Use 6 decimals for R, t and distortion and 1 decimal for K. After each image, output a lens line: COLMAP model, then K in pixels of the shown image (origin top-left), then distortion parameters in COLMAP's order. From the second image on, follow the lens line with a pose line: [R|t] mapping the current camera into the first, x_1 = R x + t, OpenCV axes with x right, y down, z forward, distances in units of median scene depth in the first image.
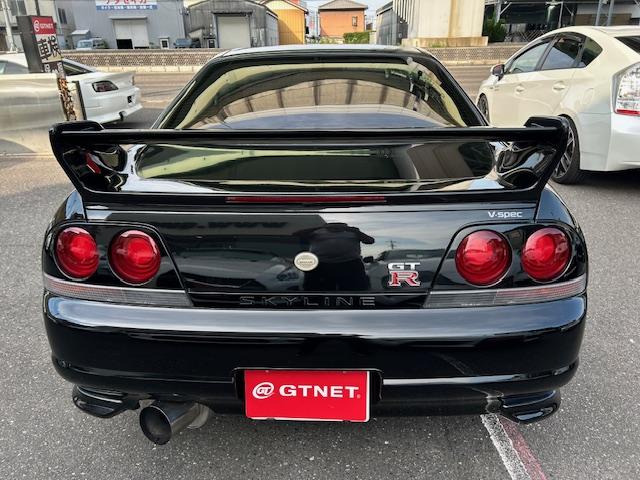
lens RADIAL K [[475.4, 0, 317.7], [0, 475.4, 244.3], [0, 0, 1]] dist [0.051698, -0.055718]
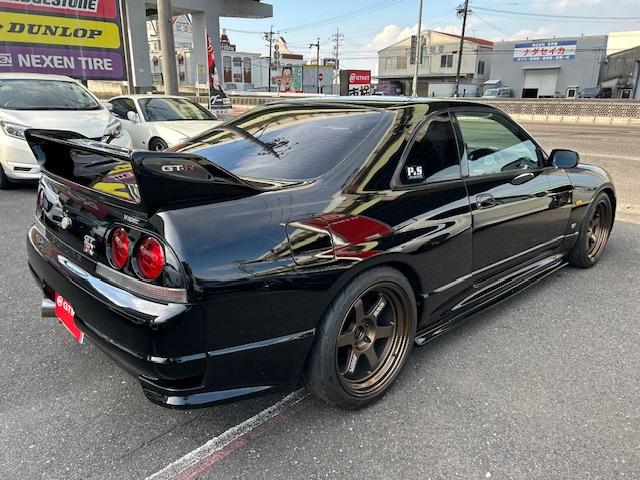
lens RADIAL K [[474.4, 0, 321.4], [0, 474.4, 241.8], [0, 0, 1]] dist [0.061267, -0.066851]
pose [[0.710591, 0.228130, -0.665595, 1.422116], [-0.289222, 0.957068, 0.019258, -0.151418], [0.641414, 0.178820, 0.746064, 0.304302]]
